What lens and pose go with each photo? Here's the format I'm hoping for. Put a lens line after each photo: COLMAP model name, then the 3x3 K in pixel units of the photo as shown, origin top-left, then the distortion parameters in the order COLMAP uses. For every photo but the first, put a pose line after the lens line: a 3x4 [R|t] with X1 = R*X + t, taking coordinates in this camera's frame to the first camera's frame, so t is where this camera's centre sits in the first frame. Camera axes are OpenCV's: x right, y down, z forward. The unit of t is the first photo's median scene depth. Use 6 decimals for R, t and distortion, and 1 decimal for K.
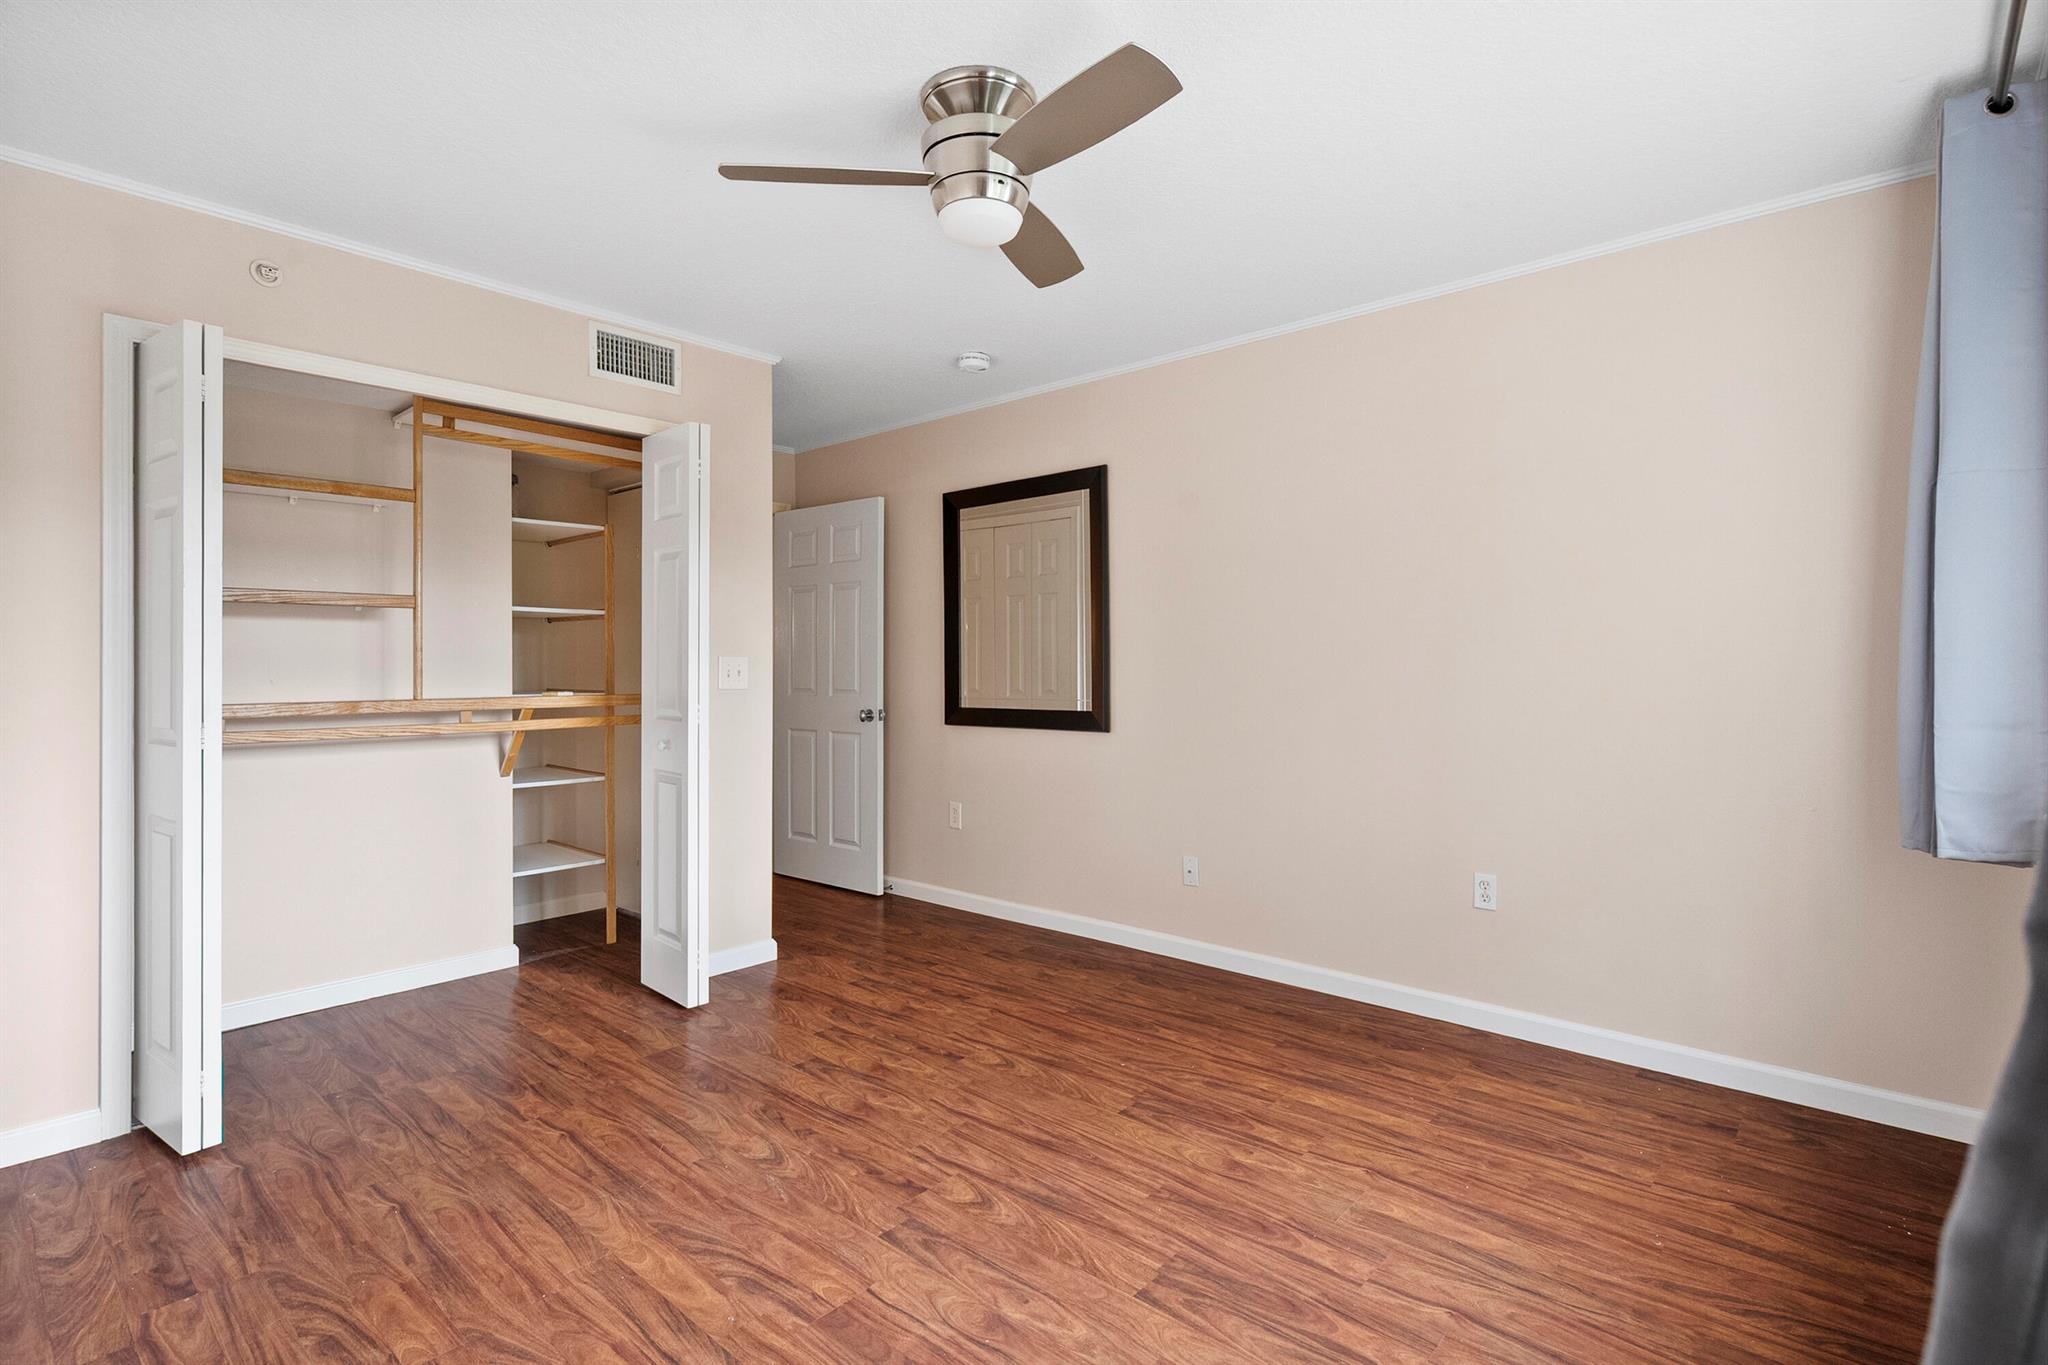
lens RADIAL K [[949.2, 0, 1024.0], [0, 949.2, 682.5], [0, 0, 1]] dist [0.000064, 0.000235]
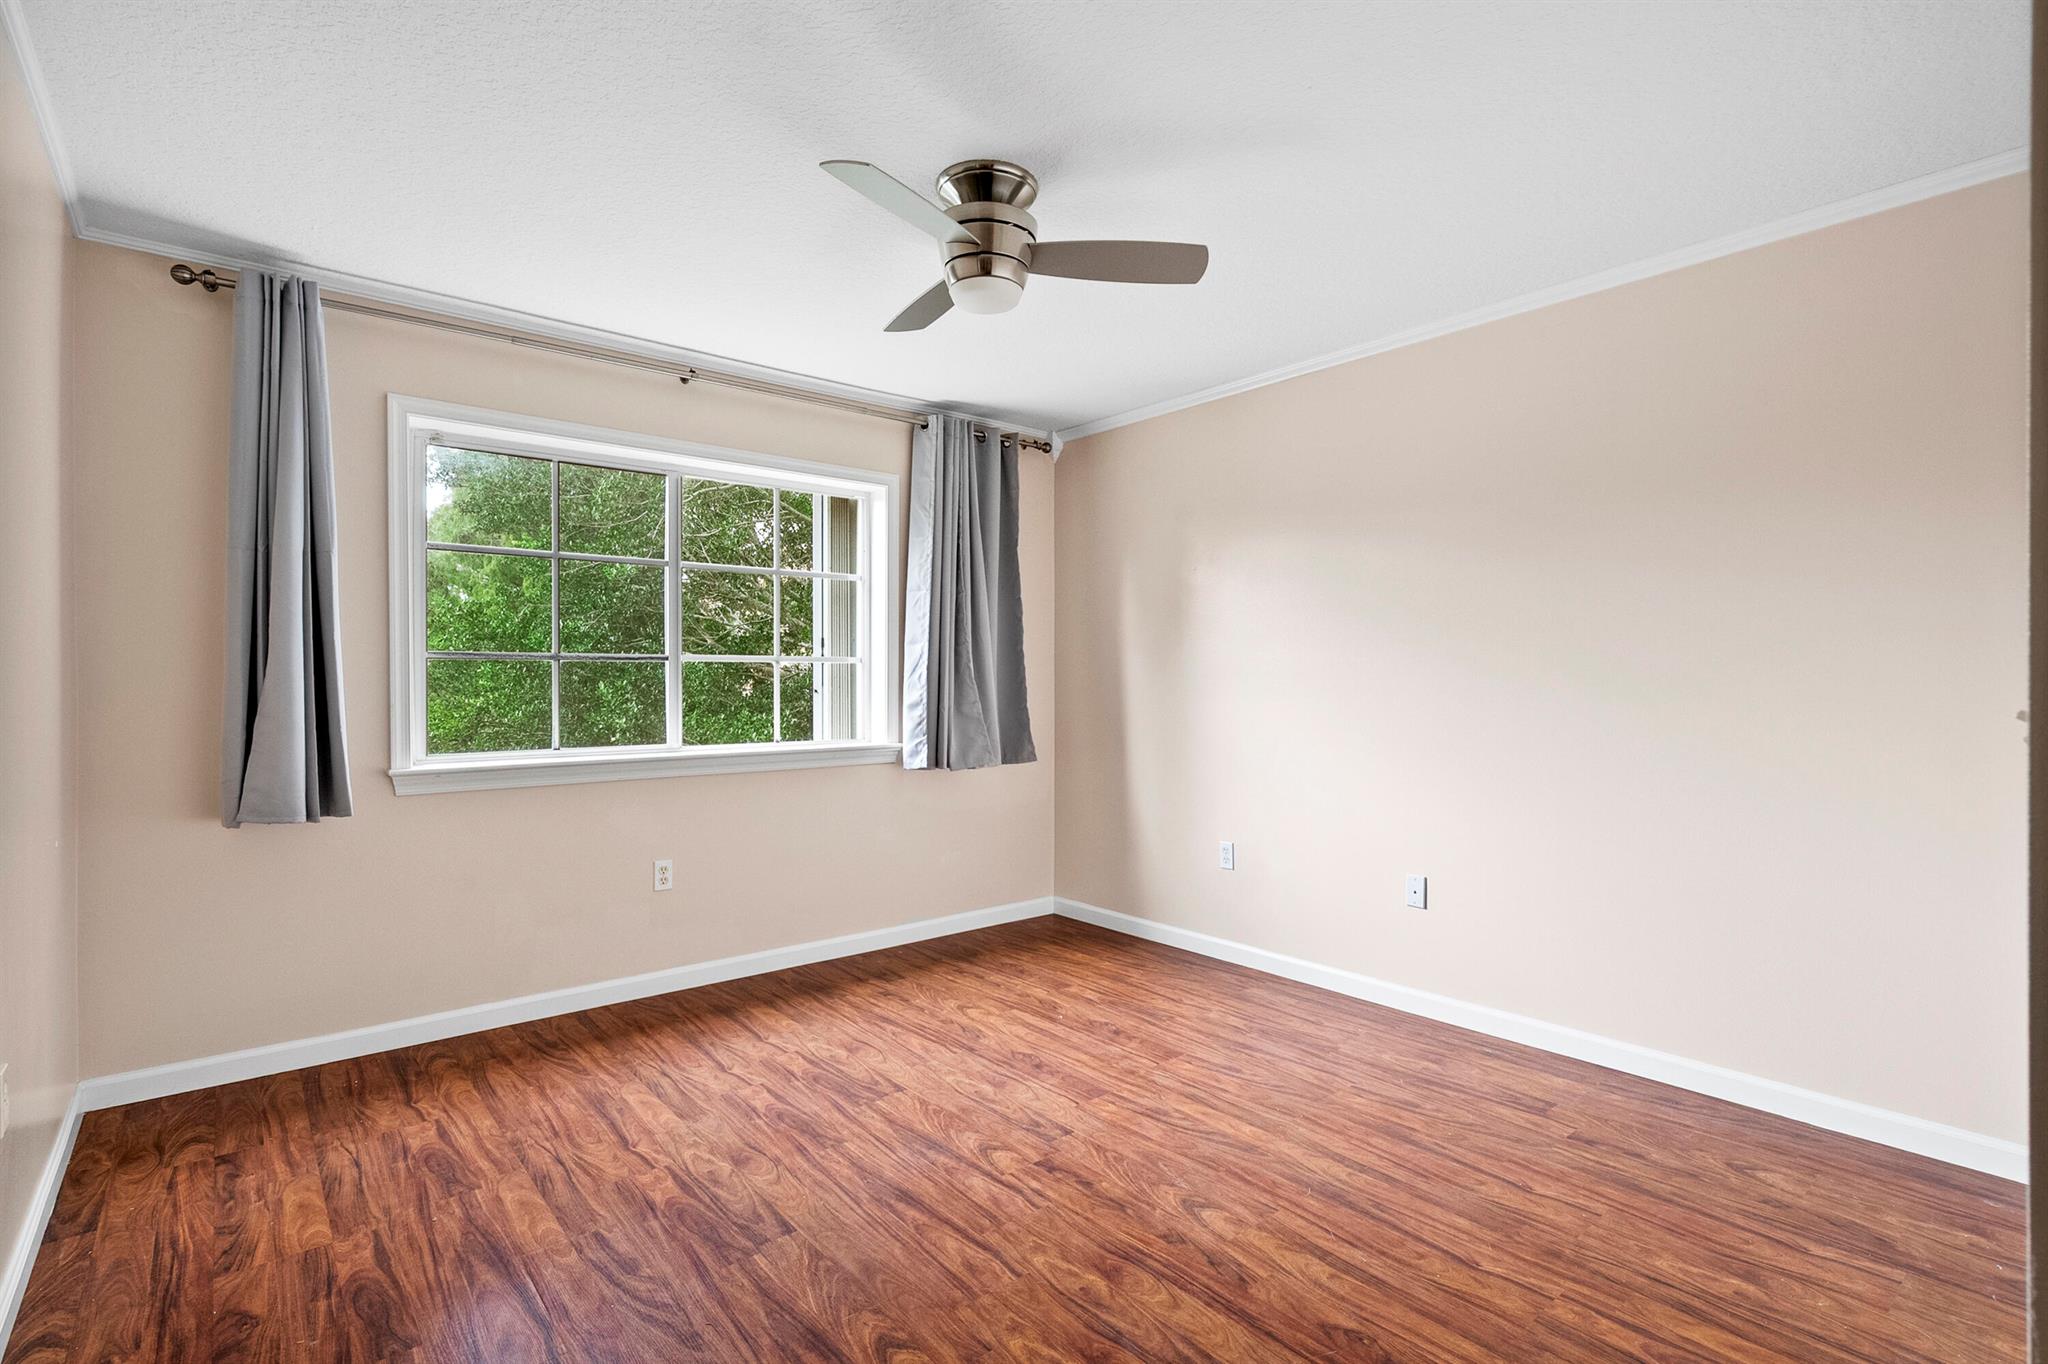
lens RADIAL K [[949.2, 0, 1024.0], [0, 949.2, 682.0], [0, 0, 1]] dist [0.000064, 0.000235]
pose [[-0.988304, 0.004153, 0.152442, -0.251148], [0.007167, 0.999790, 0.019224, -0.037756], [-0.152330, 0.020091, -0.988125, 2.002067]]
